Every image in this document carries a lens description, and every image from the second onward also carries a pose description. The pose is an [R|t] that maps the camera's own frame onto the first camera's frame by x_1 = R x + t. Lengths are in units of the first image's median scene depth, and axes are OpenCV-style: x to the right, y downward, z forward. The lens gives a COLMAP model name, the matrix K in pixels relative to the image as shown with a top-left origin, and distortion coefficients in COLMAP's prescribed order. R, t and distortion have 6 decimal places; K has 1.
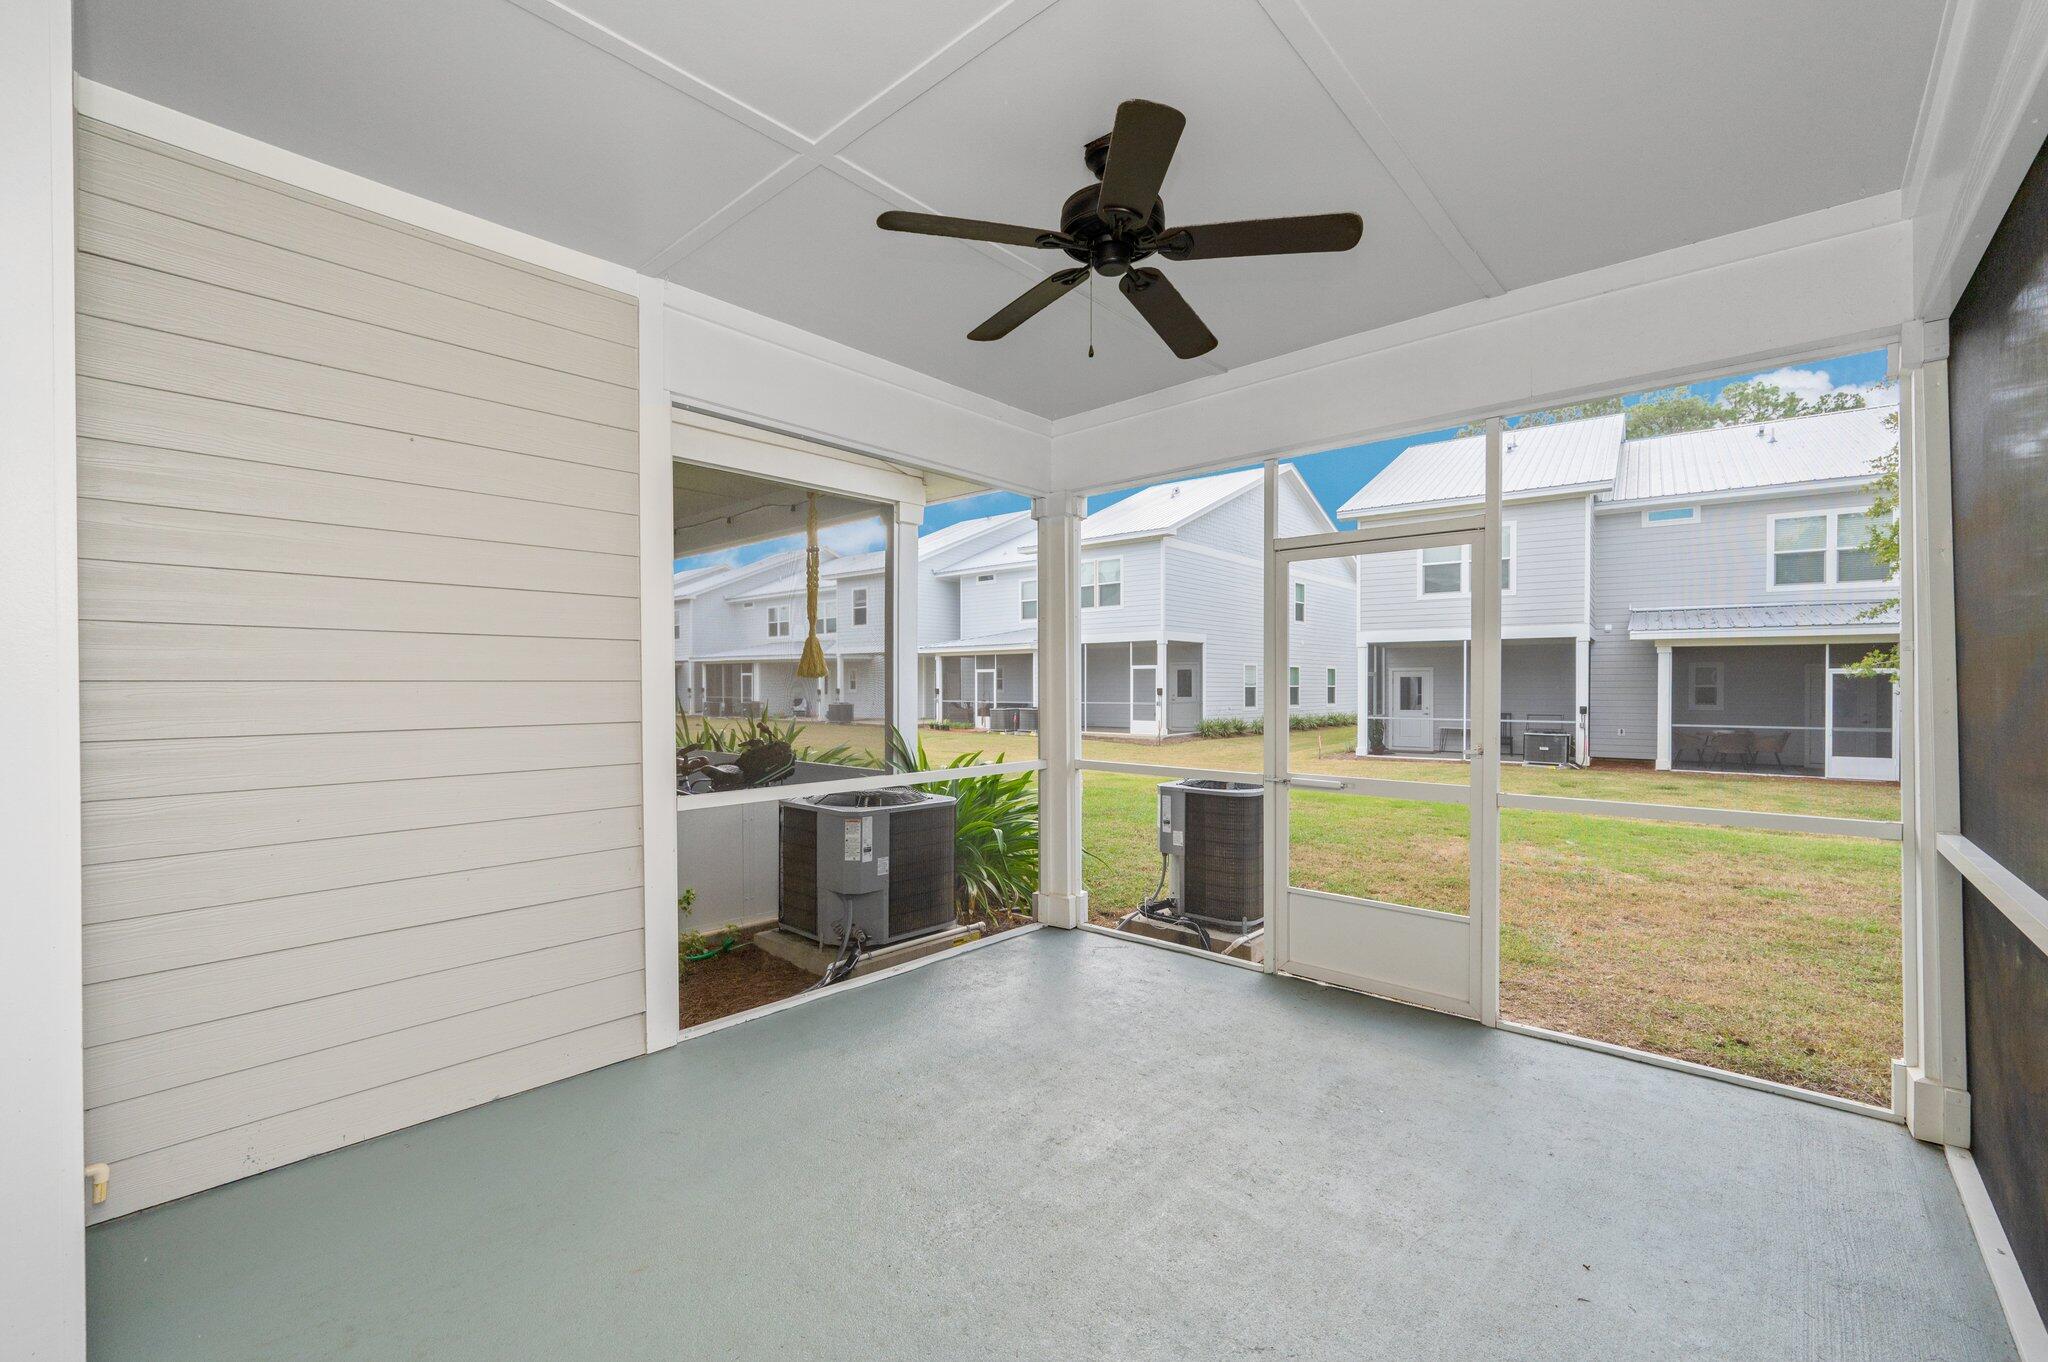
lens RADIAL K [[852.8, 0, 1022.5], [0, 852.8, 689.5], [0, 0, 1]] dist [0.001071, 0.000287]
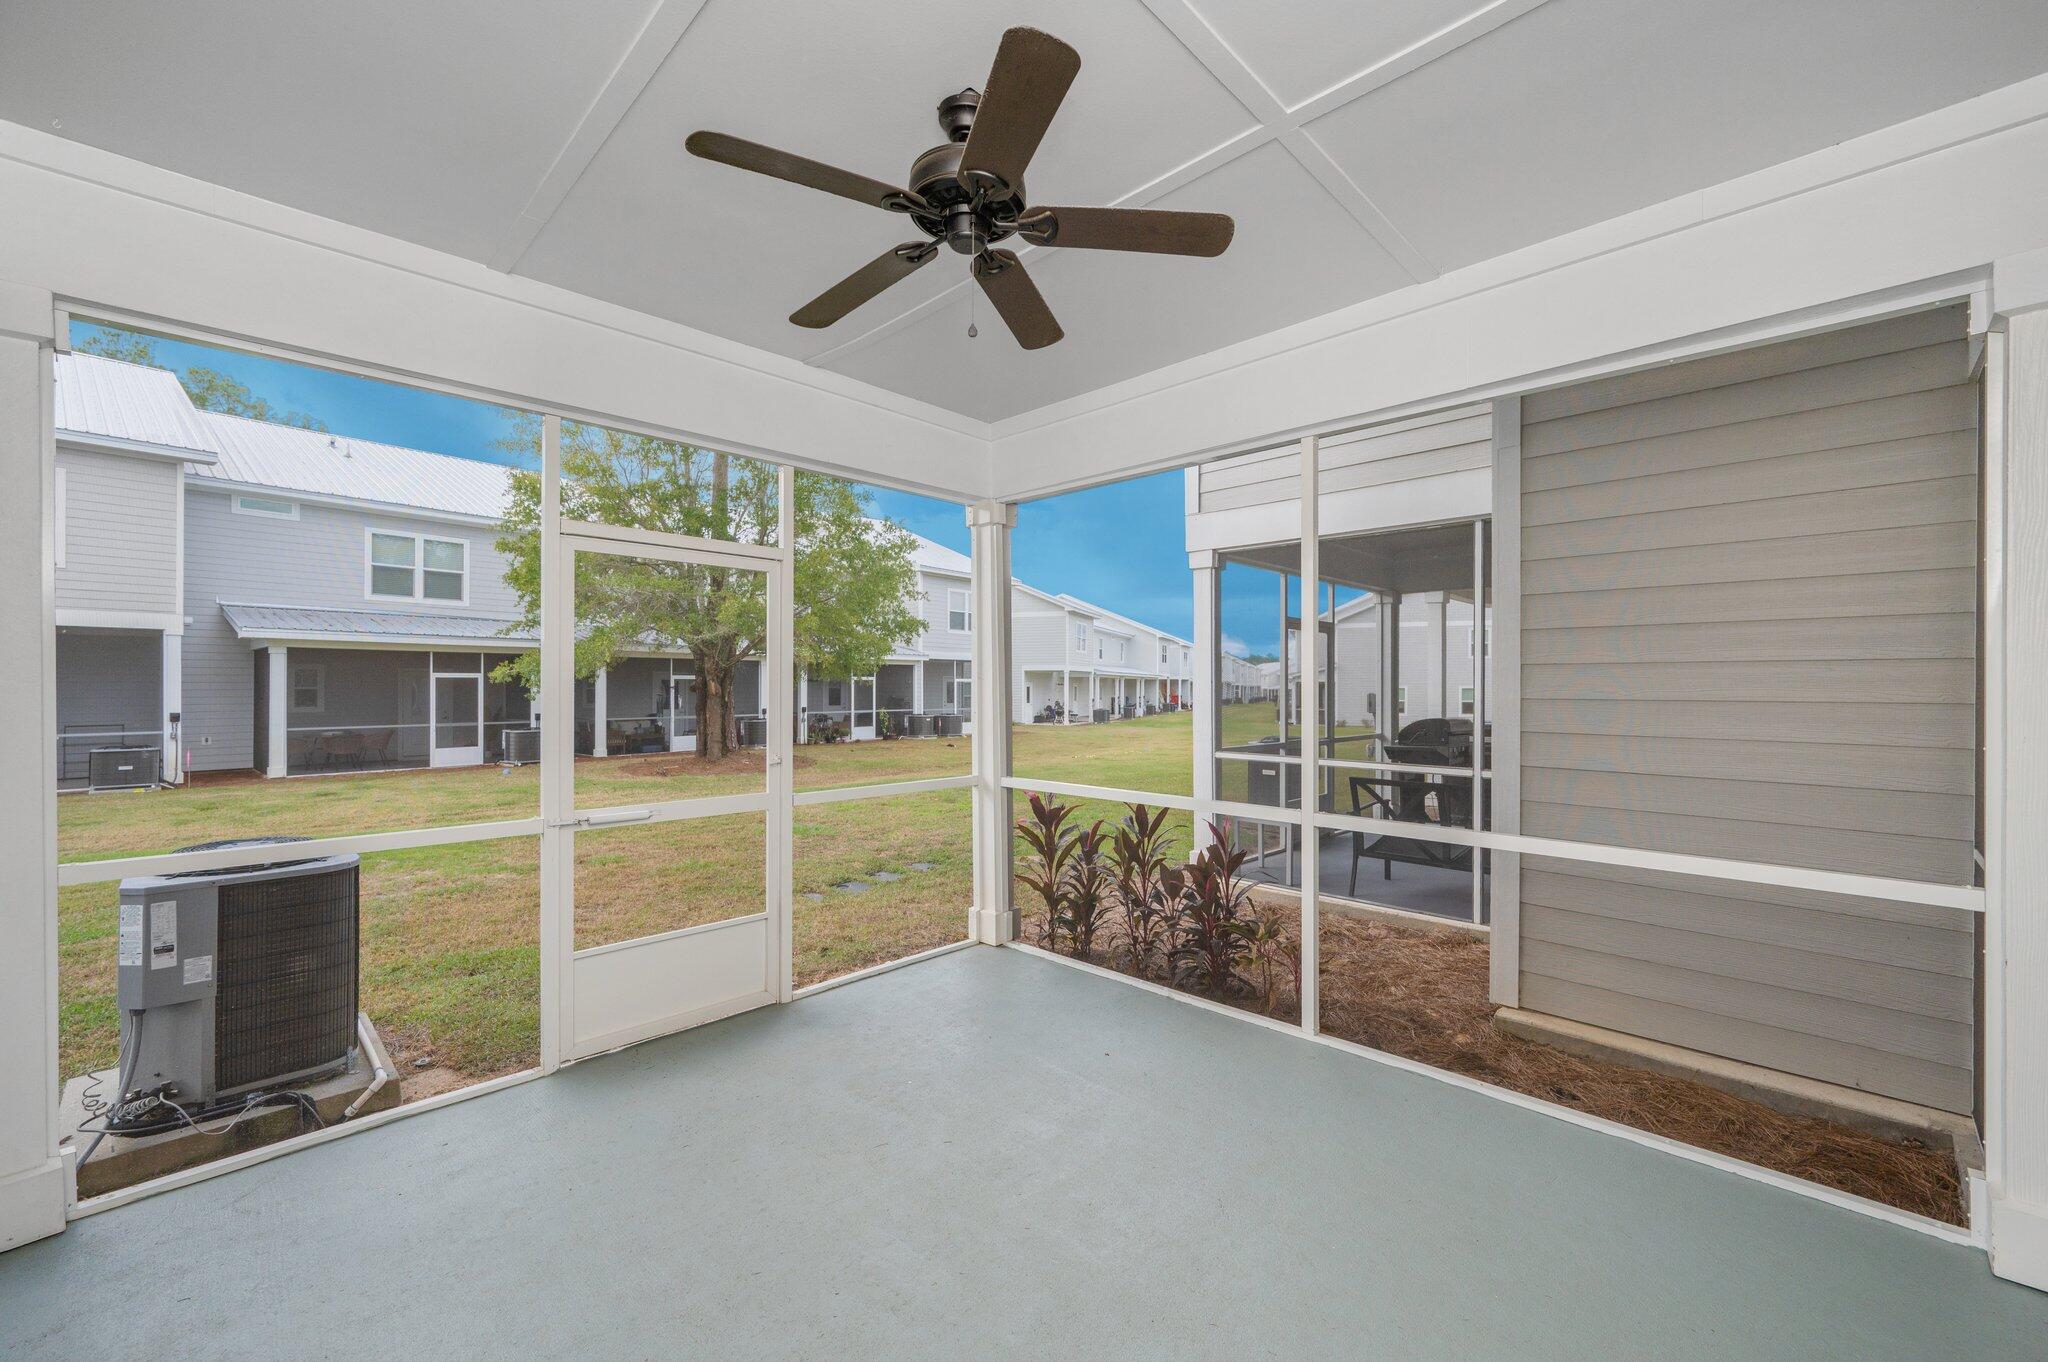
lens RADIAL K [[813.0, 0, 1024.0], [0, 813.0, 681.0], [0, 0, 1]] dist [0.007992, -0.000066]
pose [[0.054585, 0.004634, 0.998498, -0.106138], [0.003484, 0.999982, -0.004832, -0.005014], [-0.998503, 0.003743, 0.054568, 0.129107]]
